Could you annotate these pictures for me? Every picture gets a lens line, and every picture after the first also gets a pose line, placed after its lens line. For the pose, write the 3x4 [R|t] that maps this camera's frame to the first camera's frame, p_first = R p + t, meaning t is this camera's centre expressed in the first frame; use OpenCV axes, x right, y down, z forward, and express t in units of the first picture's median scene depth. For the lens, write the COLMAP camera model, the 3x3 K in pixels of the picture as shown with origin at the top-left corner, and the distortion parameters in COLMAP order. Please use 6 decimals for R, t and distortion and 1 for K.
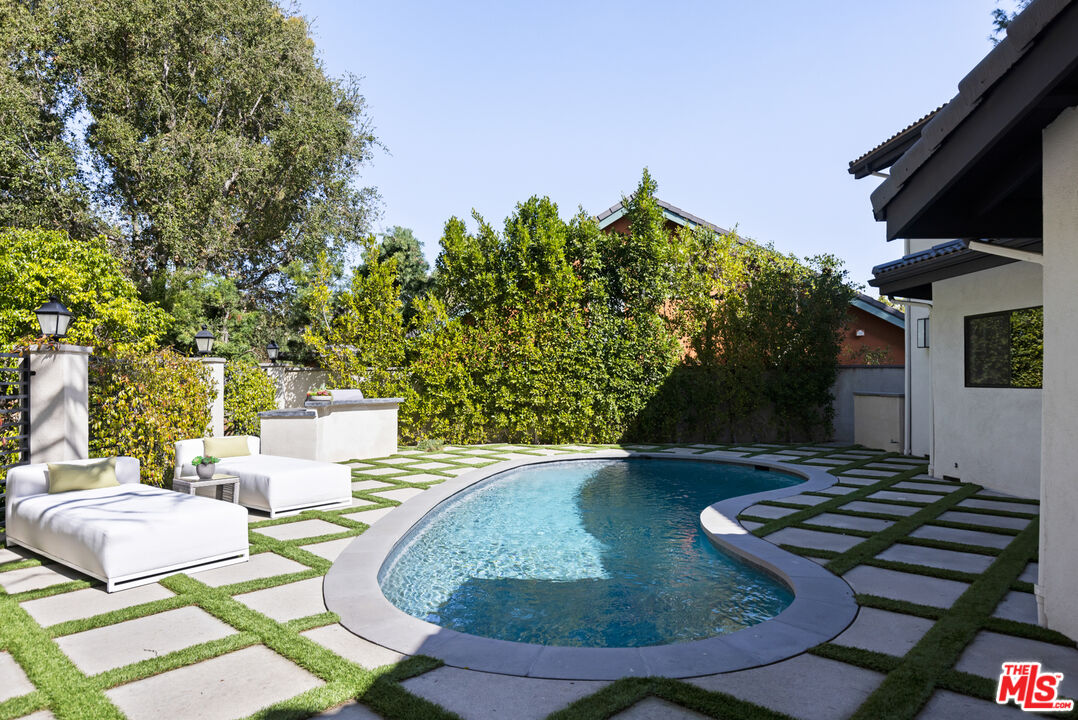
lens RADIAL K [[703.9, 0, 542.0], [0, 703.9, 376.6], [0, 0, 1]] dist [-0.004740, -0.000680]
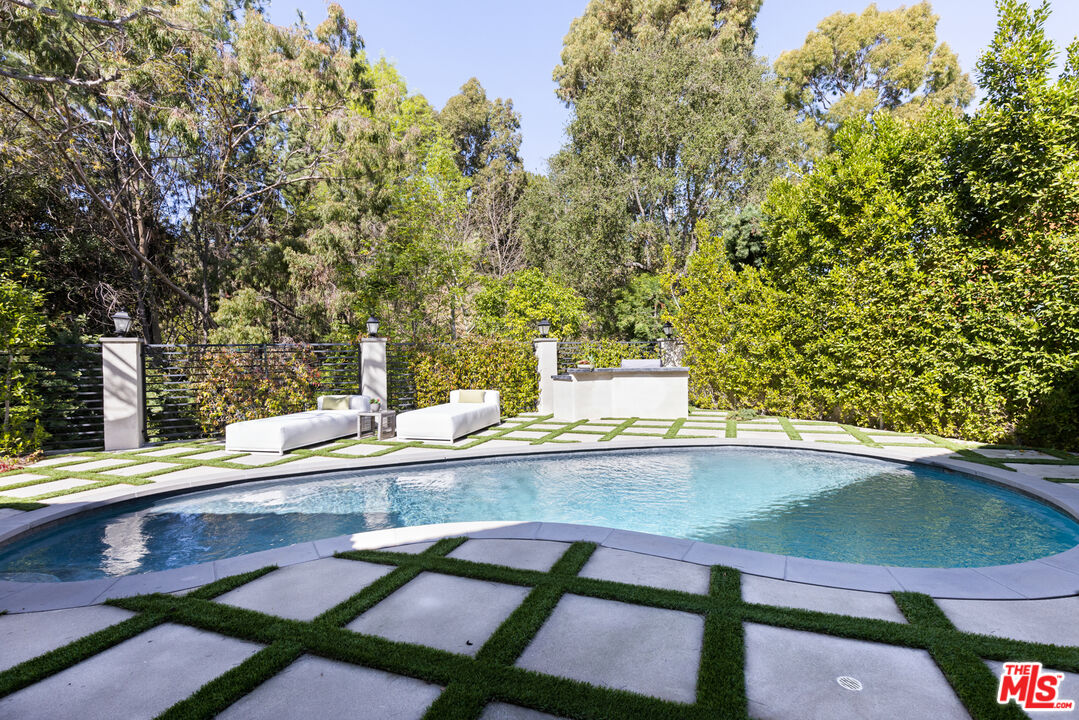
lens RADIAL K [[507.6, 0, 525.5], [0, 507.6, 362.4], [0, 0, 1]] dist [0.005022, 0.000180]
pose [[0.372486, 0.008382, -0.928000, 0.386202], [0.009676, 0.999870, 0.012915, 0.010408], [0.927987, -0.013790, 0.372357, 0.428344]]
